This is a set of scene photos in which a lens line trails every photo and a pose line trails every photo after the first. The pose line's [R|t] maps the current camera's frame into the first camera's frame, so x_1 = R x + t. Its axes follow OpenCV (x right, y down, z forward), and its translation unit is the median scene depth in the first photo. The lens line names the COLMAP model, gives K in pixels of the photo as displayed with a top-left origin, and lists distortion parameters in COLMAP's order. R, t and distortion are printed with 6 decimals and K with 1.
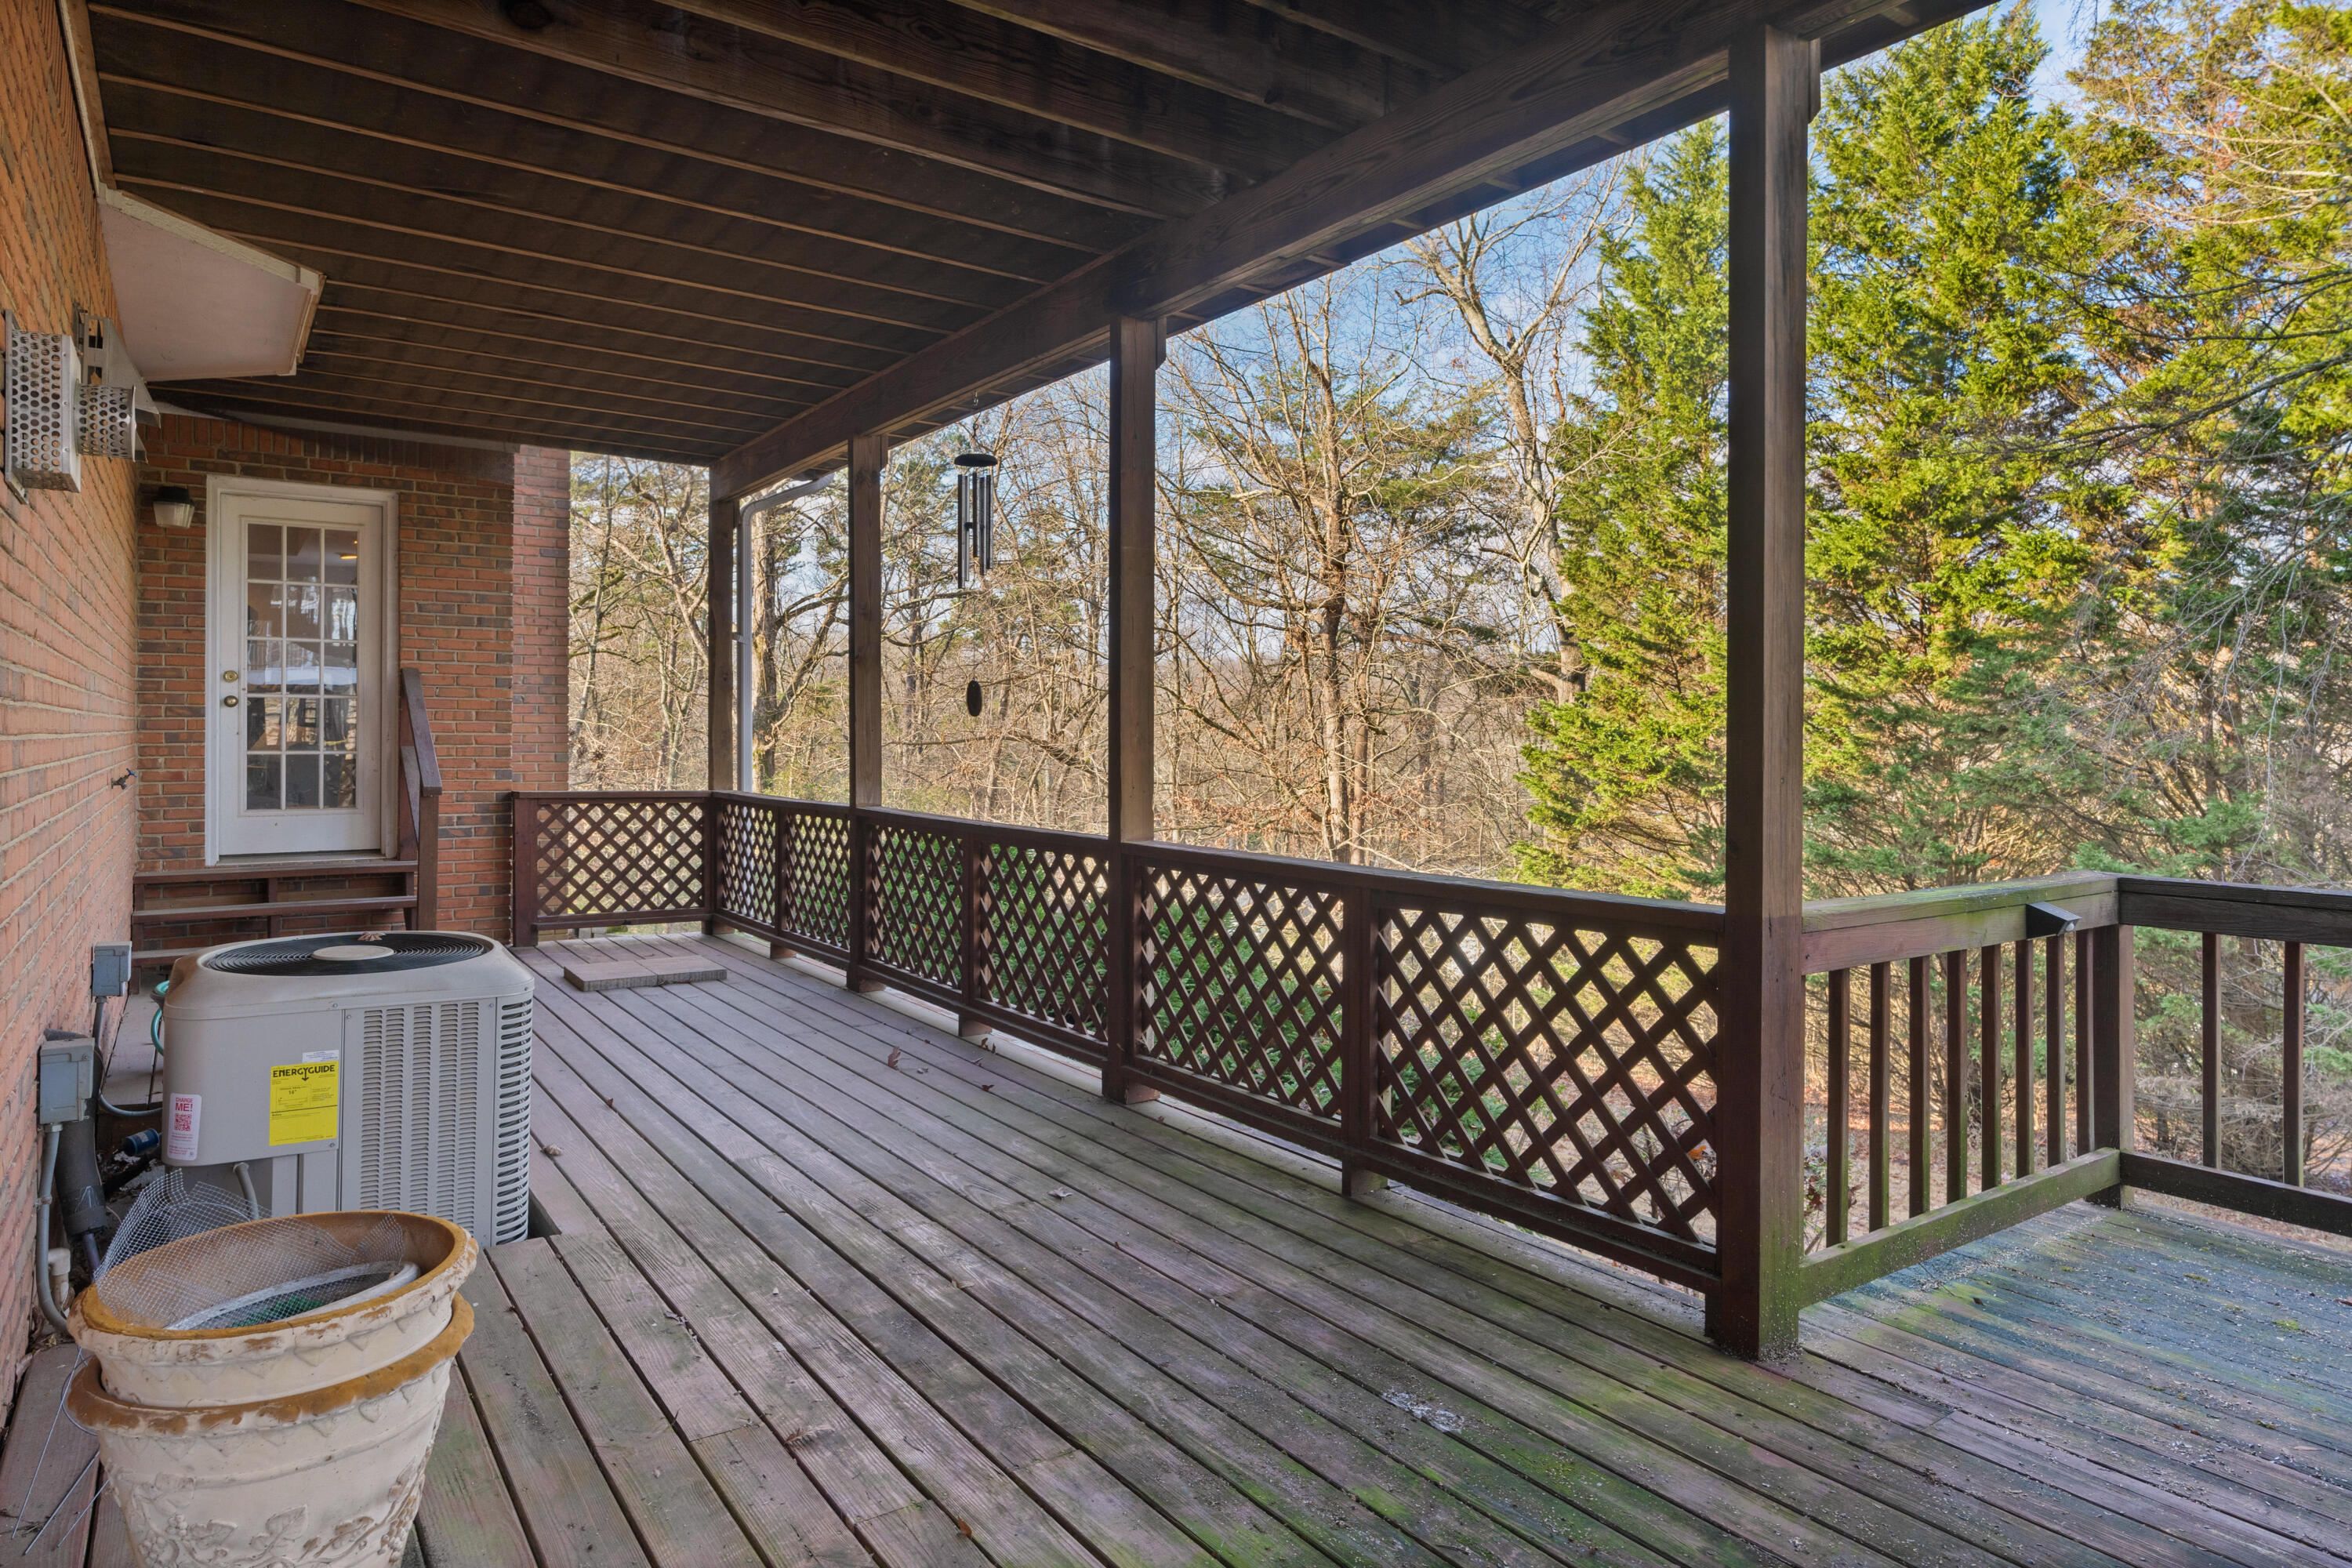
lens RADIAL K [[1391.1, 0, 1182.3], [0, 1391.1, 738.8], [0, 0, 1]] dist [-0.019735, 0.001678]
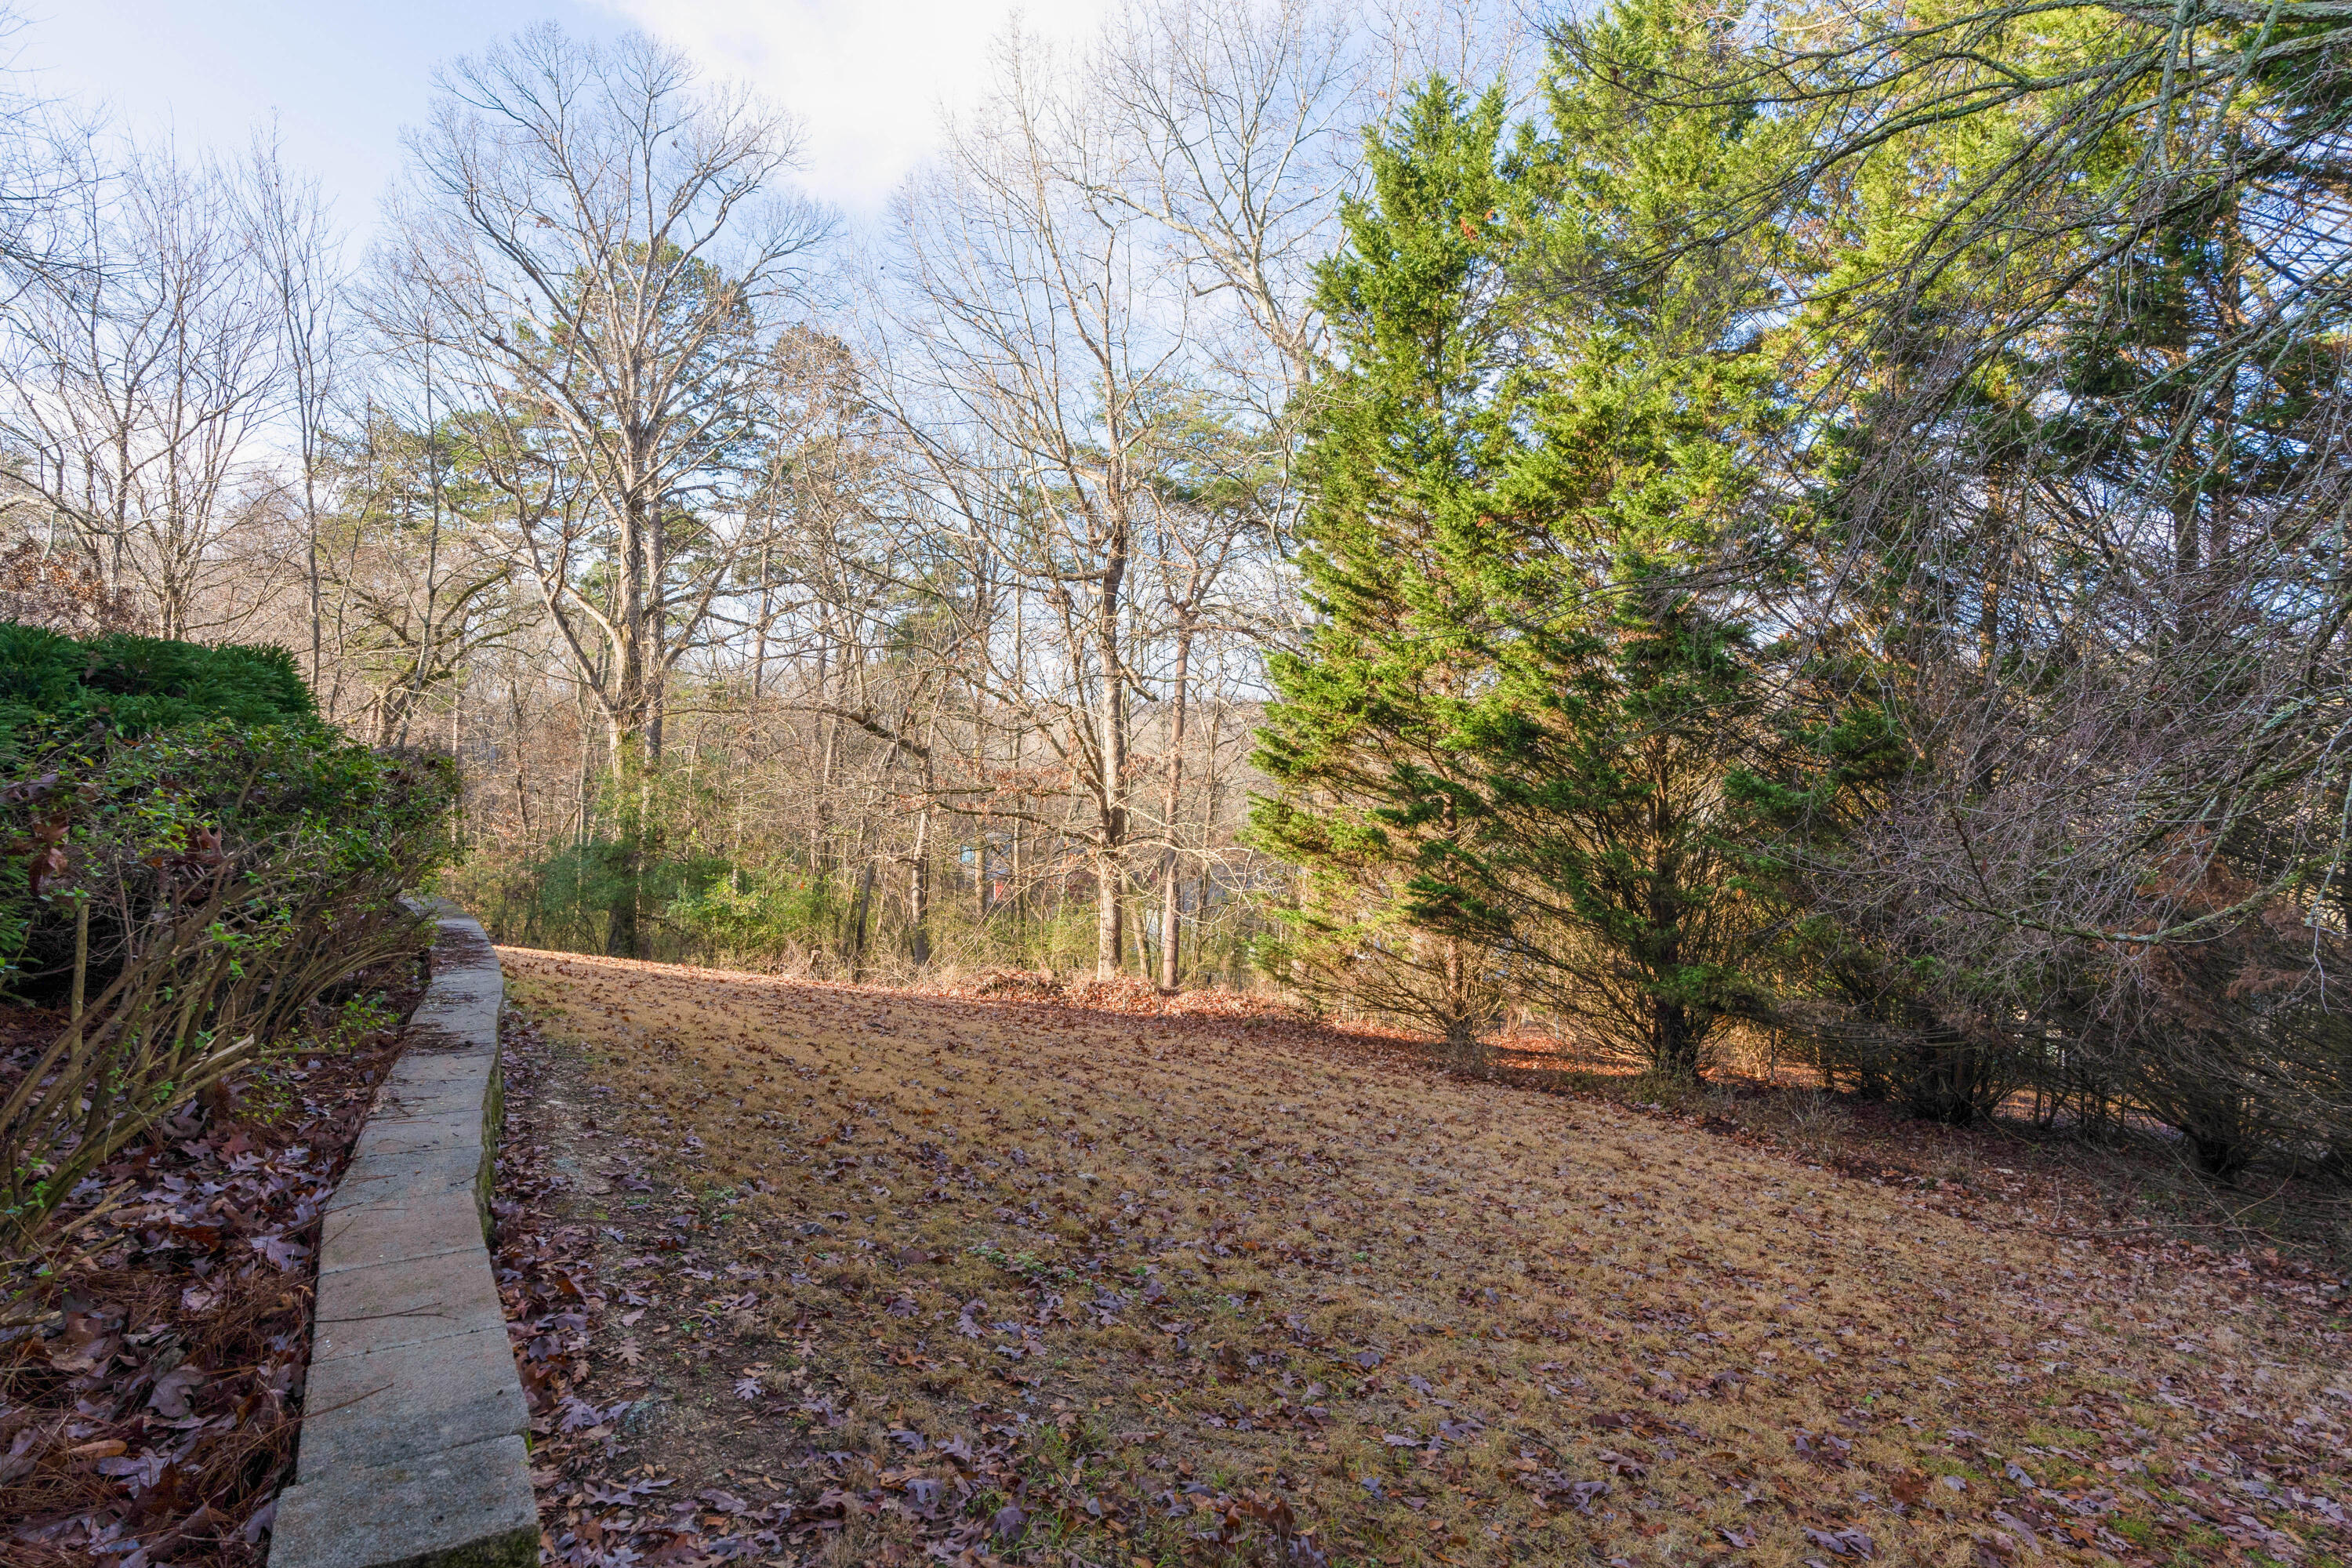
lens RADIAL K [[1230.2, 0, 1167.9], [0, 1230.2, 790.2], [0, 0, 1]] dist [-0.019478, -0.001100]
pose [[0.999650, 0.004343, 0.026104, 0.182226], [-0.004909, 0.999753, 0.021660, 0.061387], [-0.026004, -0.021780, 0.999425, 0.115606]]
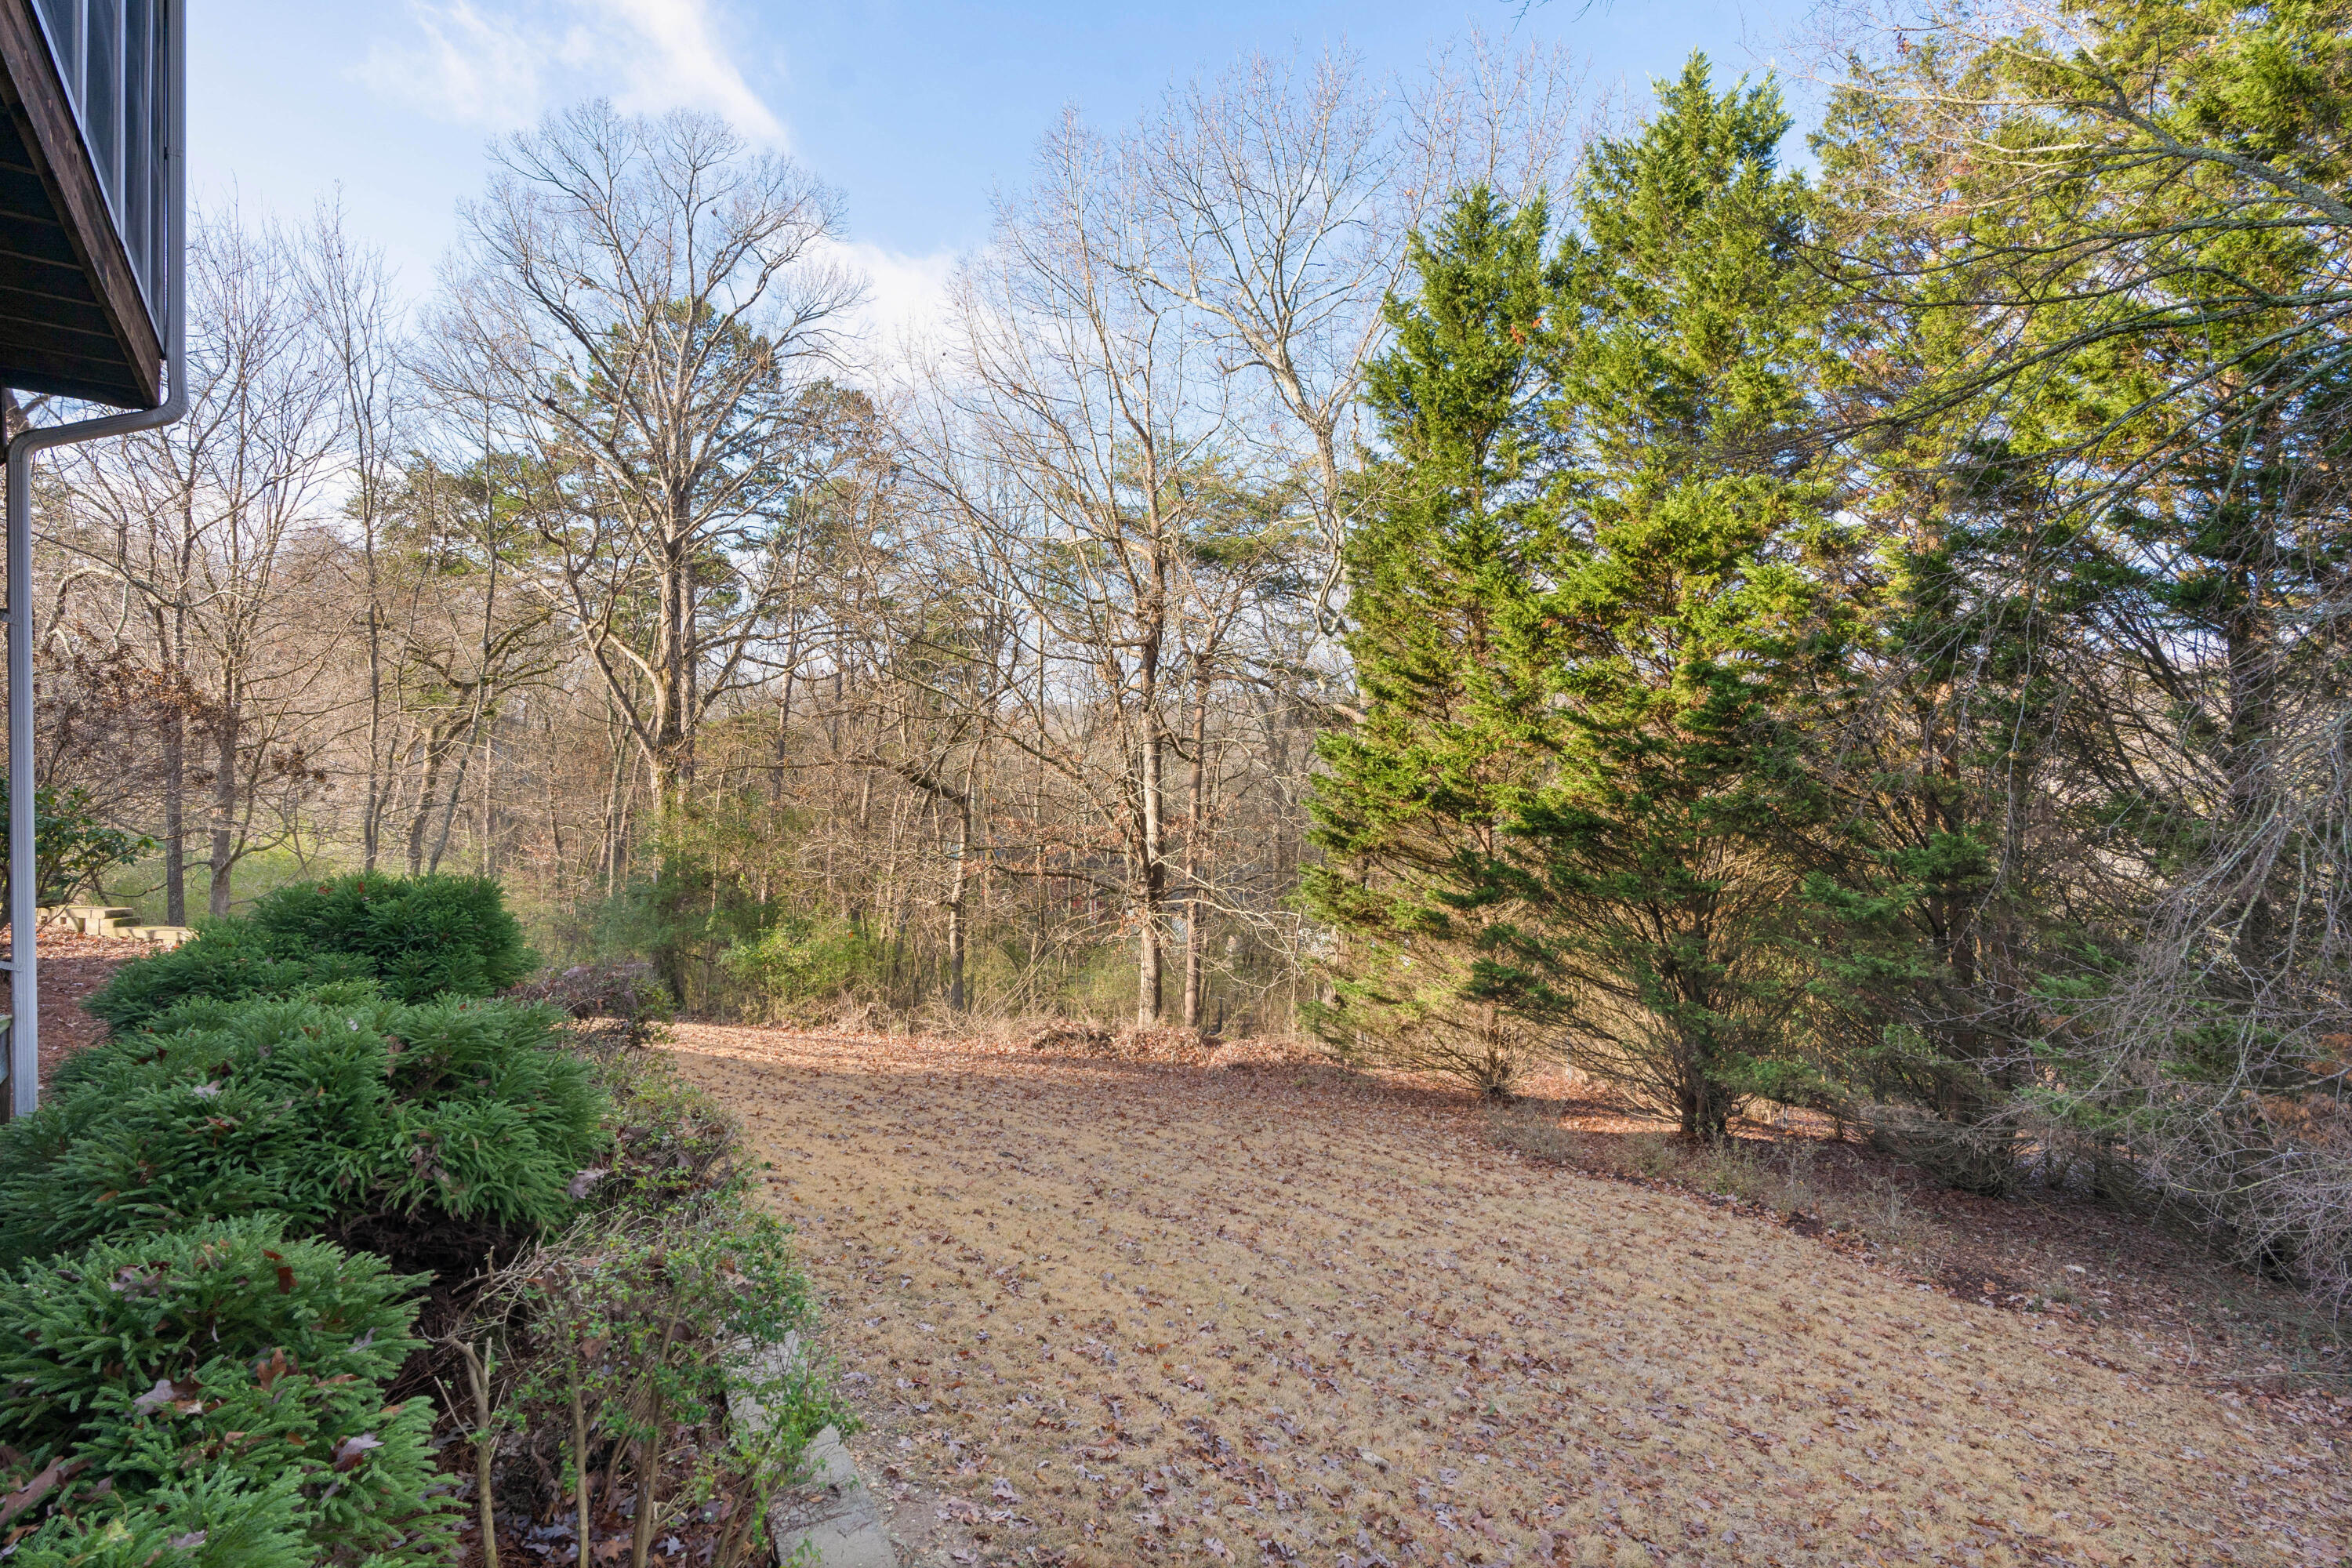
lens RADIAL K [[1131.4, 0, 1176.9], [0, 1131.4, 782.6], [0, 0, 1]] dist [-0.020406, 0.000263]
pose [[0.998171, 0.005720, 0.060178, 0.107349], [-0.006583, 0.999878, 0.014147, 0.000845], [-0.060090, -0.014517, 0.998087, 0.159808]]
